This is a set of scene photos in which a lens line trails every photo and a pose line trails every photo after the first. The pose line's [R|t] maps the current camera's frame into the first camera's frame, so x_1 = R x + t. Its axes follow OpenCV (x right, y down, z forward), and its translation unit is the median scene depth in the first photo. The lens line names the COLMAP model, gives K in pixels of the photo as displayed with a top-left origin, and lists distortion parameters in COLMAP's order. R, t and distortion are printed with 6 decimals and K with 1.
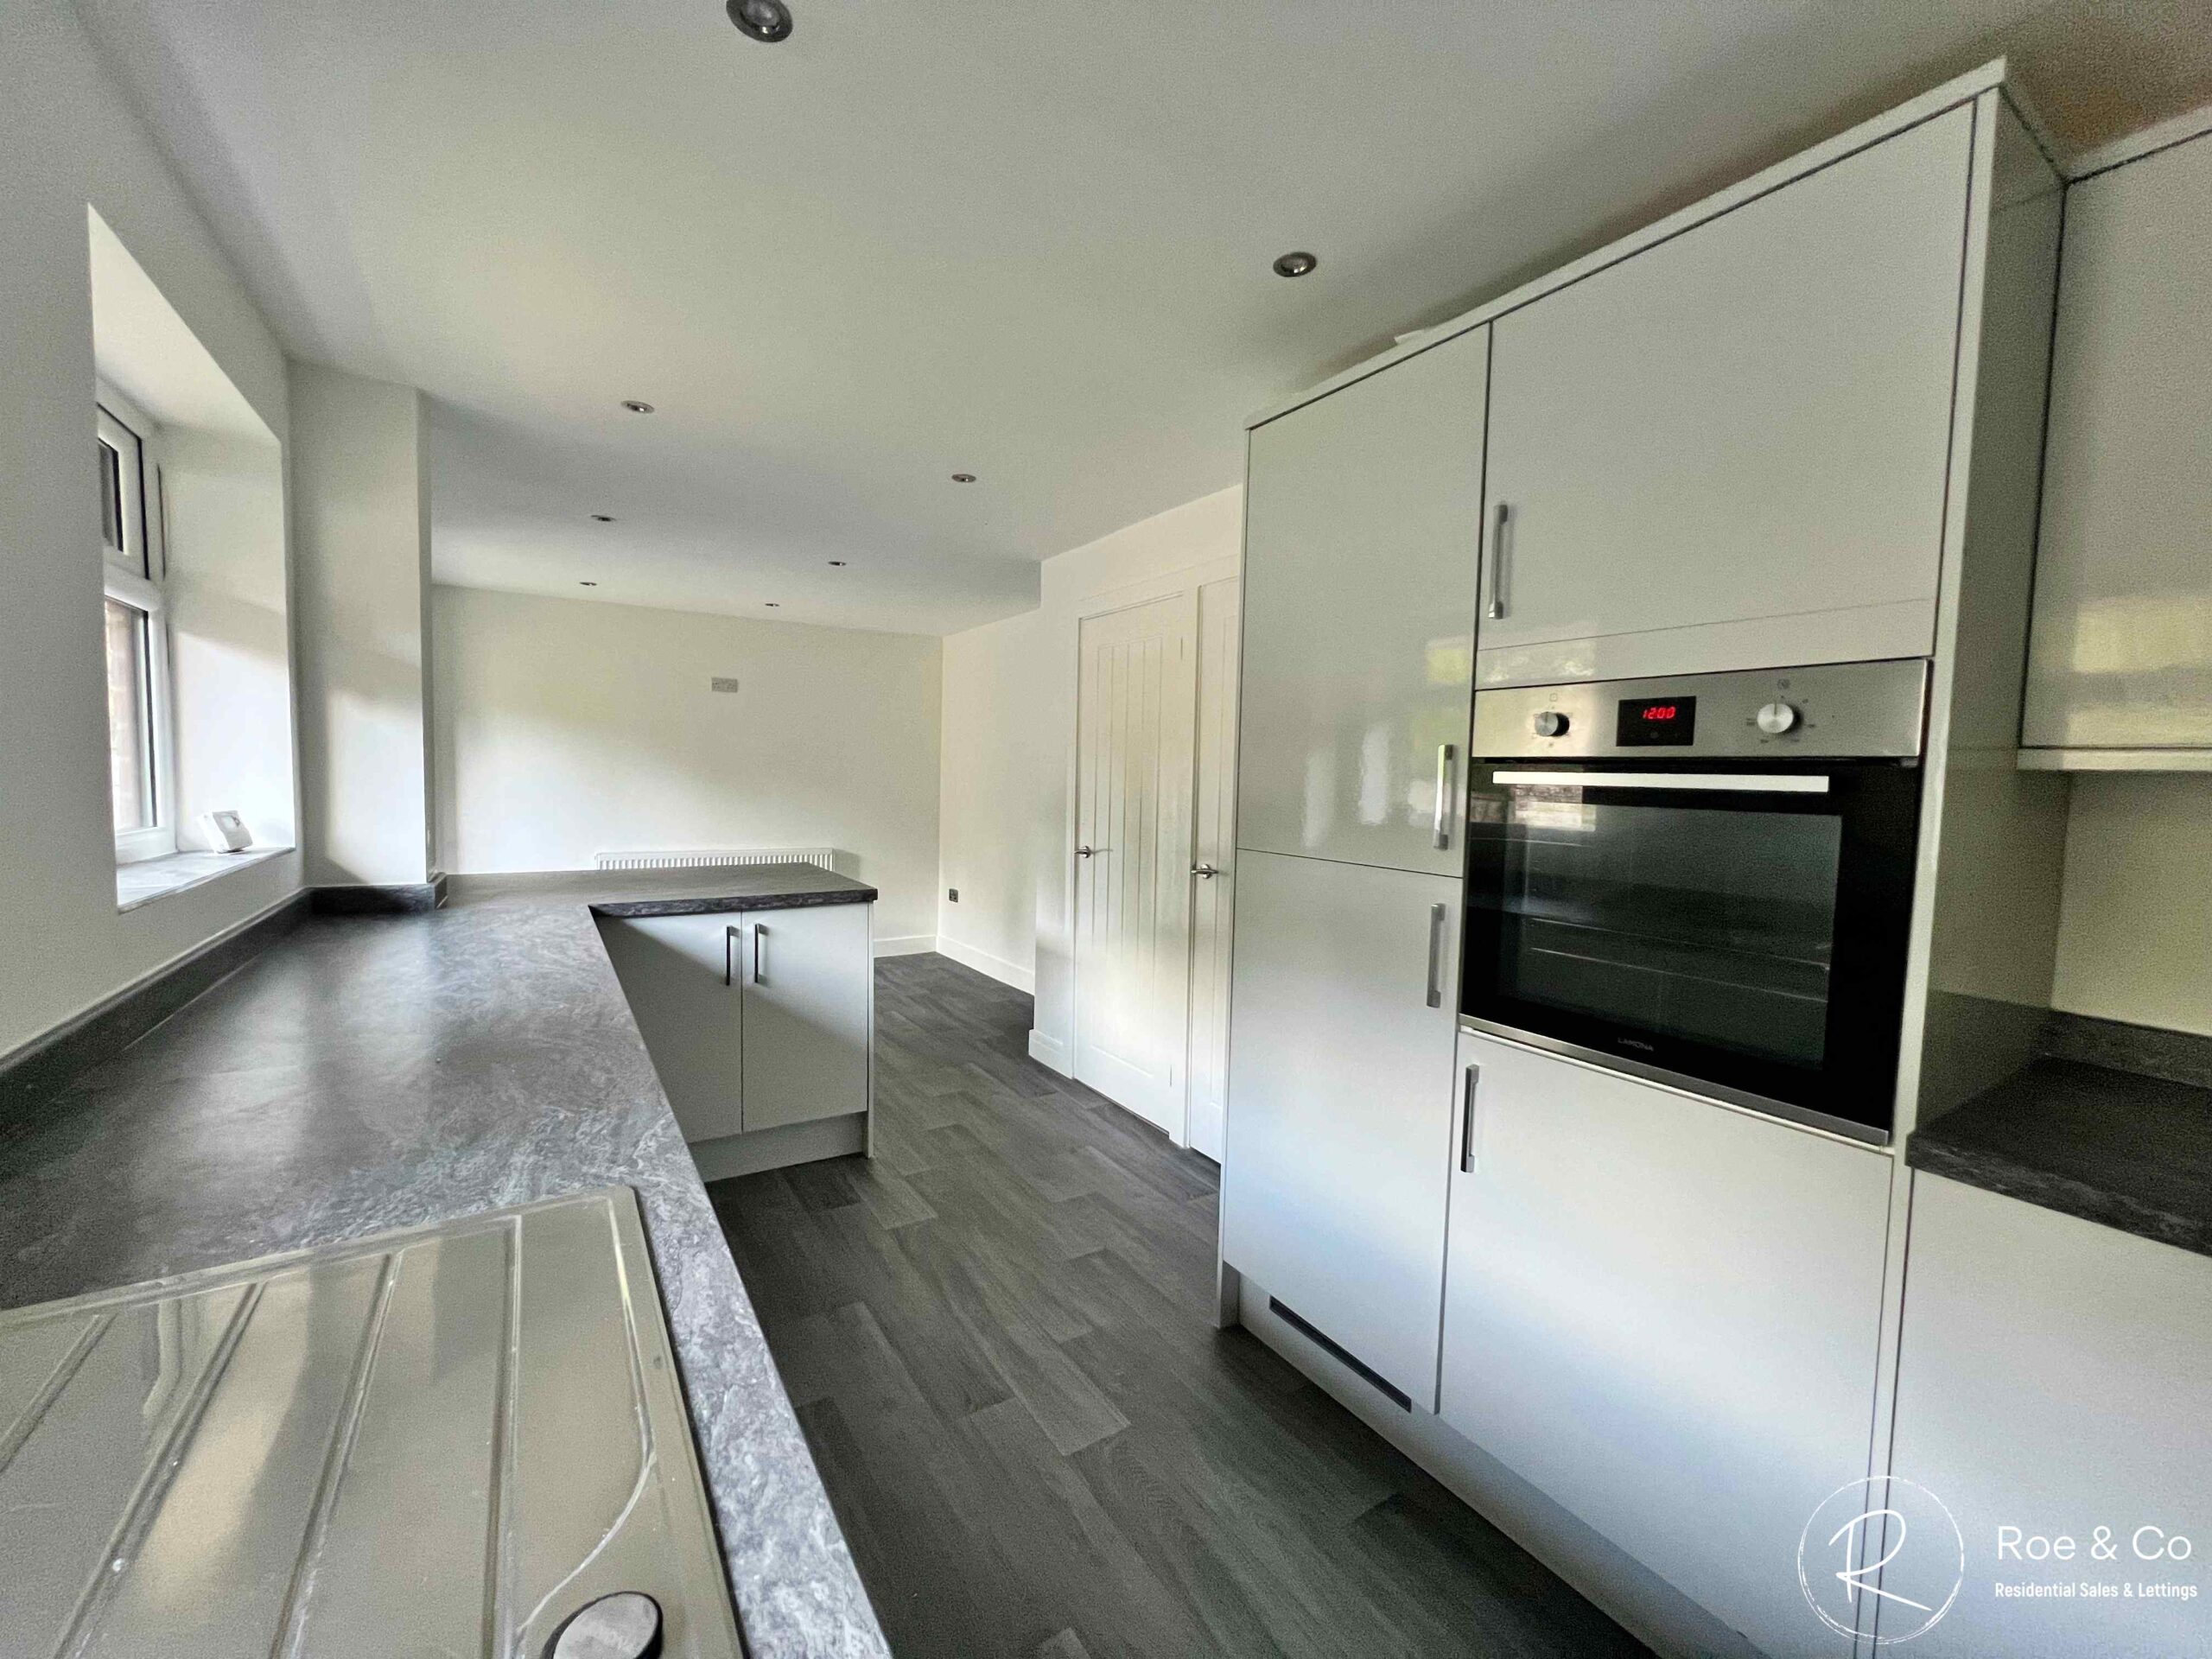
lens RADIAL K [[884.4, 0, 1098.6], [0, 884.4, 825.8], [0, 0, 1]] dist [-0.001989, 0.000131]
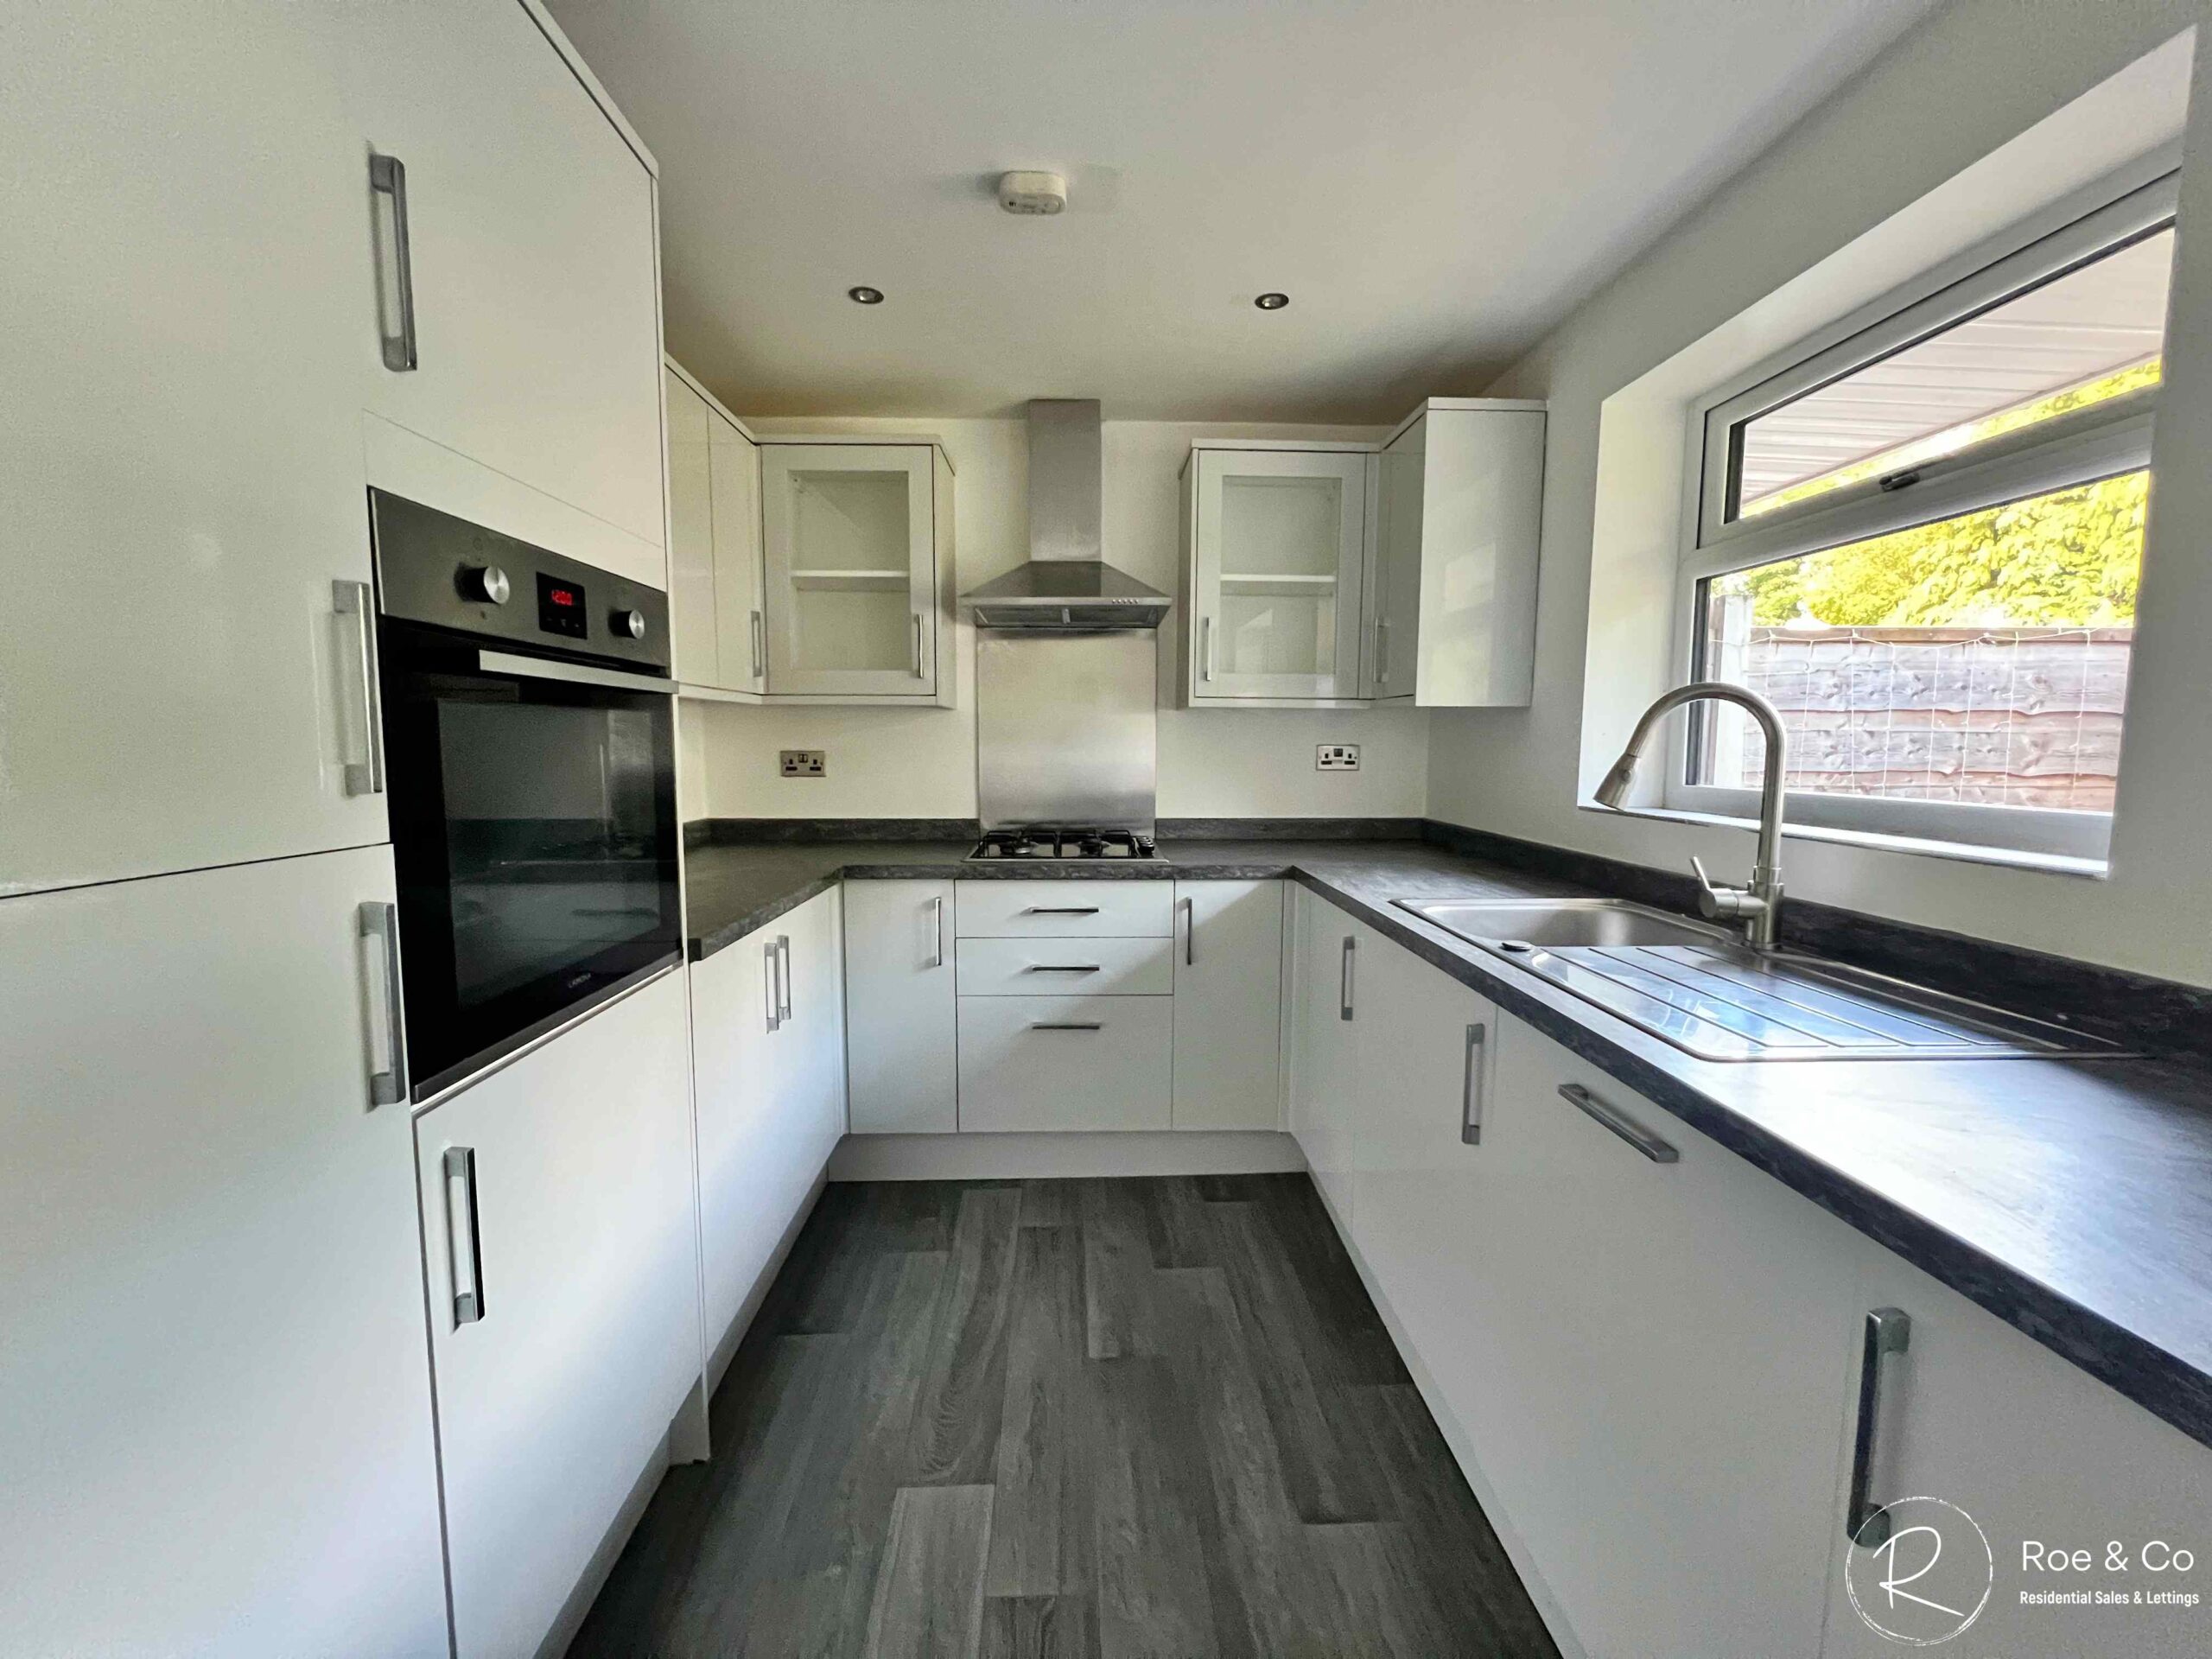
lens RADIAL K [[885.7, 0, 1104.5], [0, 885.7, 826.1], [0, 0, 1]] dist [-0.003224, -0.000046]
pose [[-0.859034, -0.074488, 0.506470, -0.293397], [0.008188, 0.987231, 0.159084, -0.041476], [-0.511852, 0.140806, -0.847455, 1.564838]]
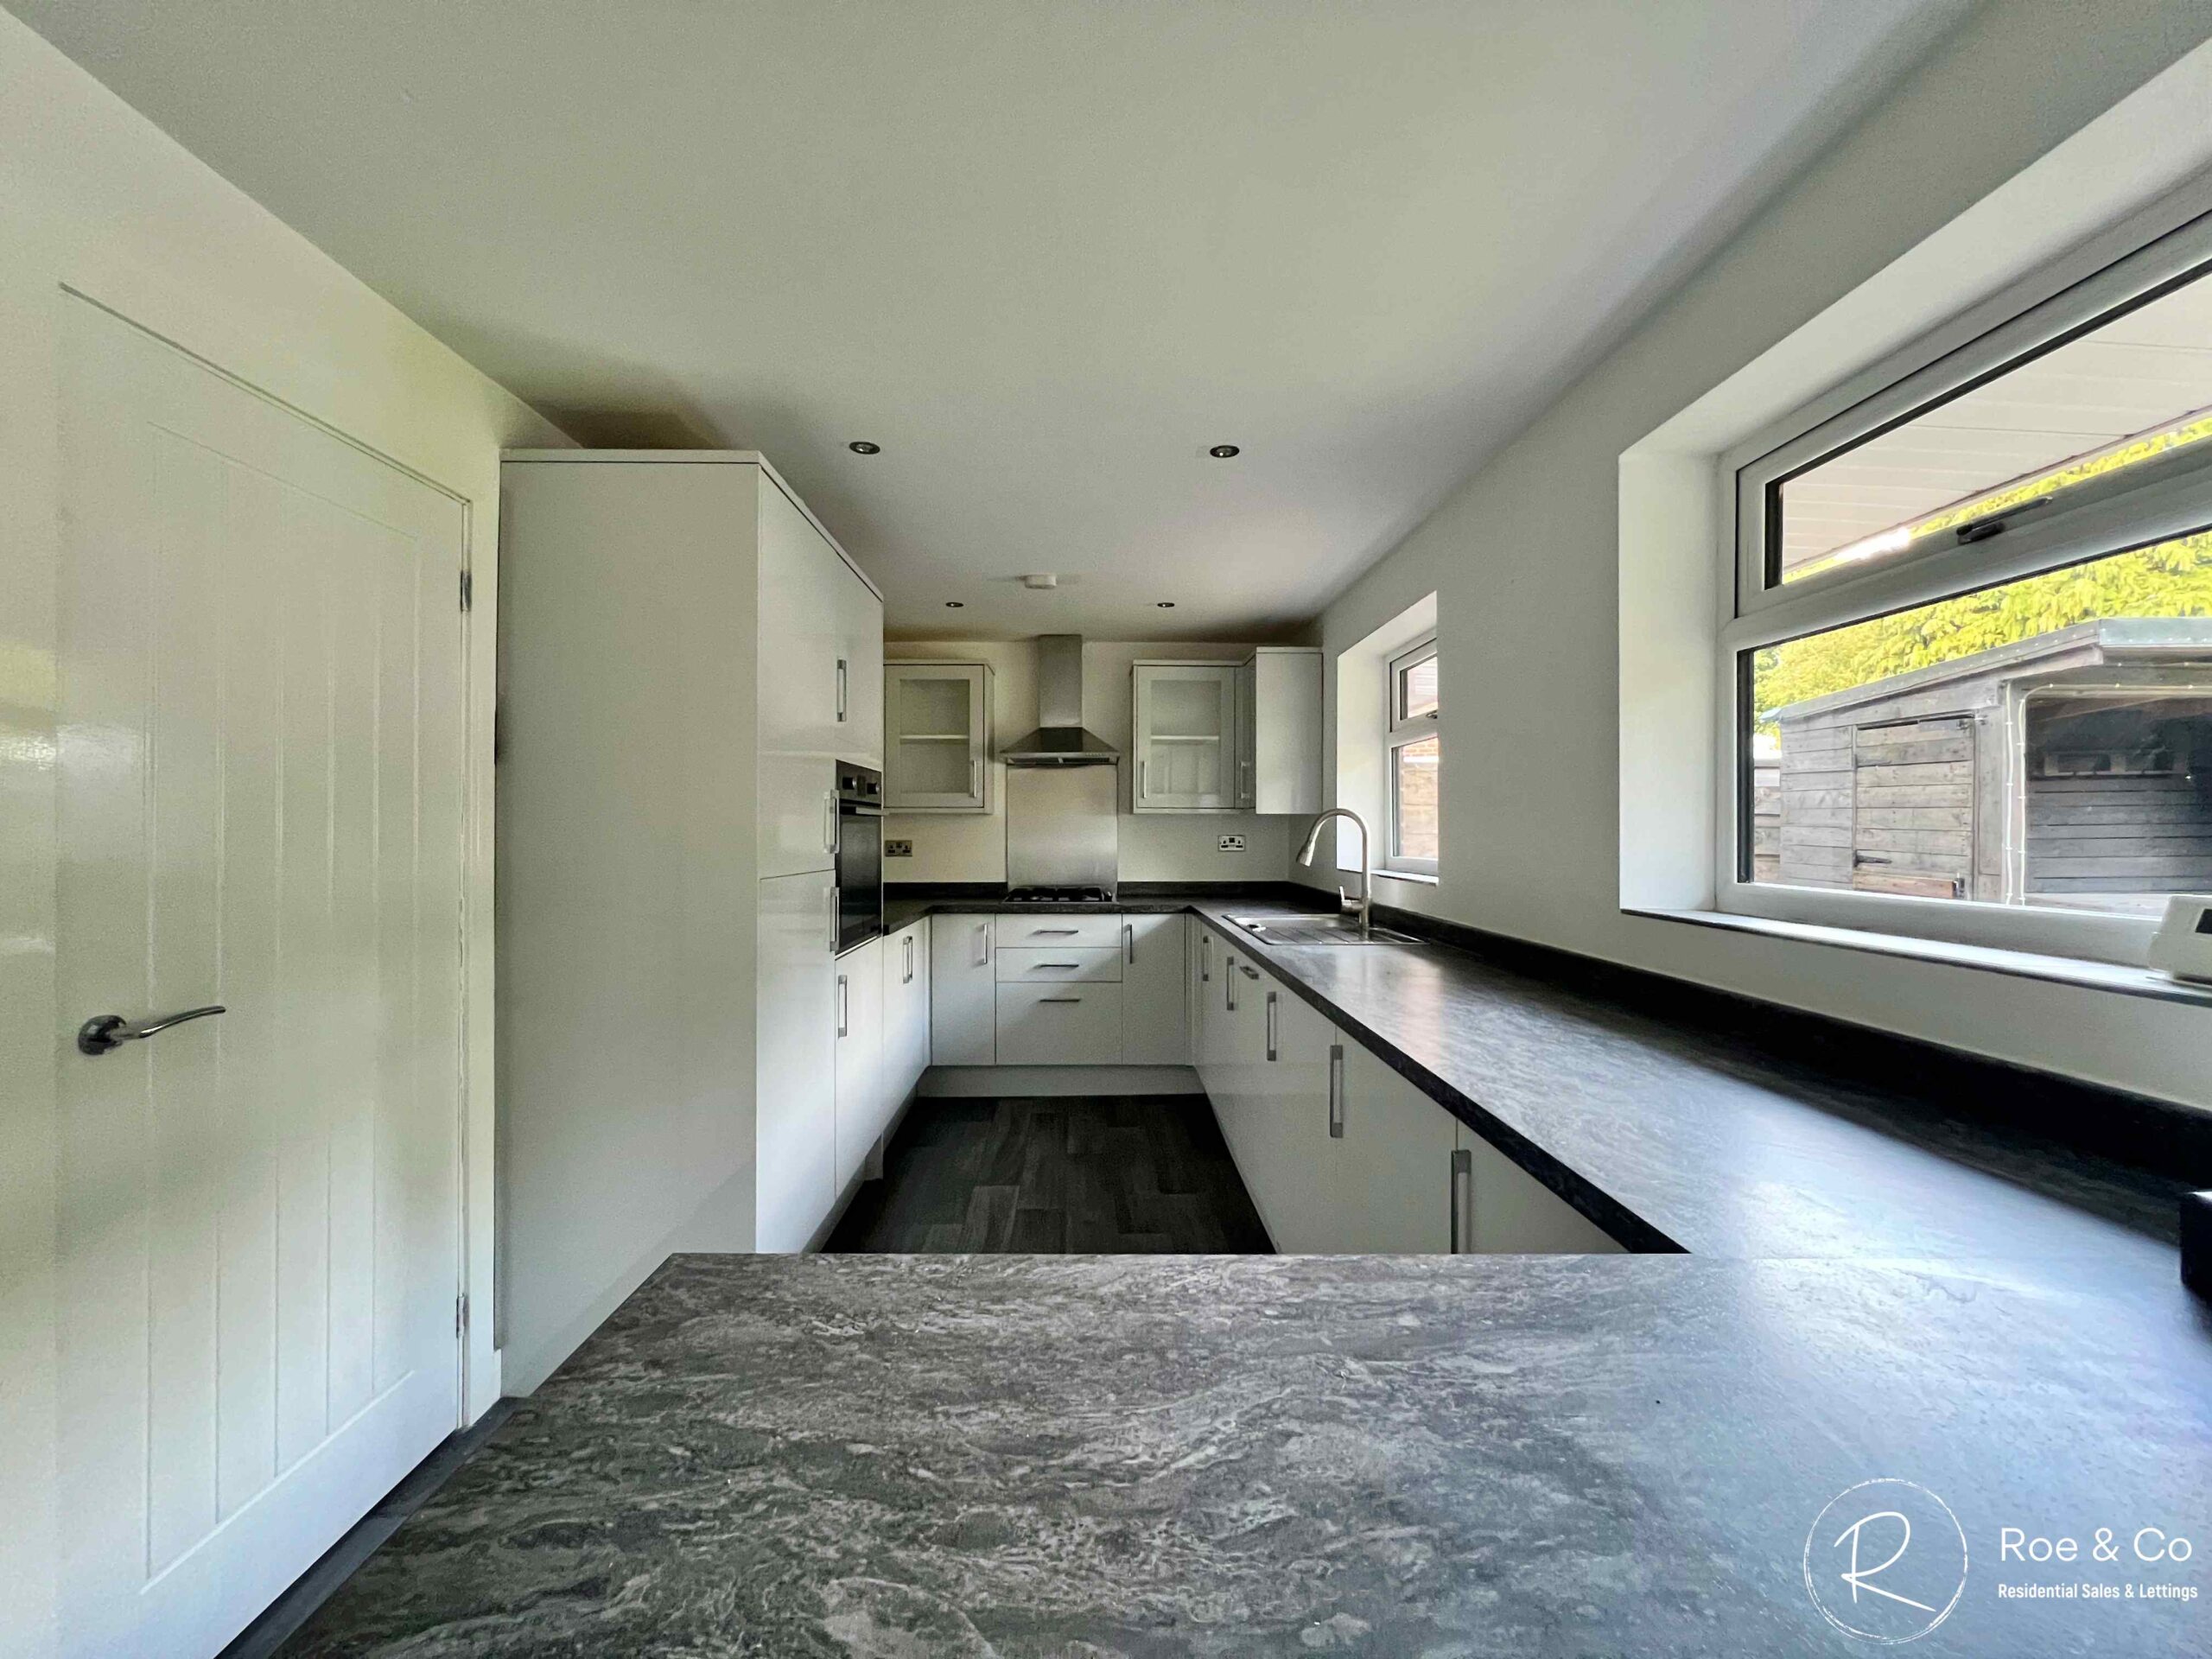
lens RADIAL K [[884.4, 0, 1098.6], [0, 884.4, 825.8], [0, 0, 1]] dist [-0.001989, 0.000131]
pose [[-0.849739, -0.018906, 0.526865, -1.152053], [0.013671, 0.998230, 0.057870, -0.144965], [-0.527027, 0.056378, -0.847977, 2.750644]]
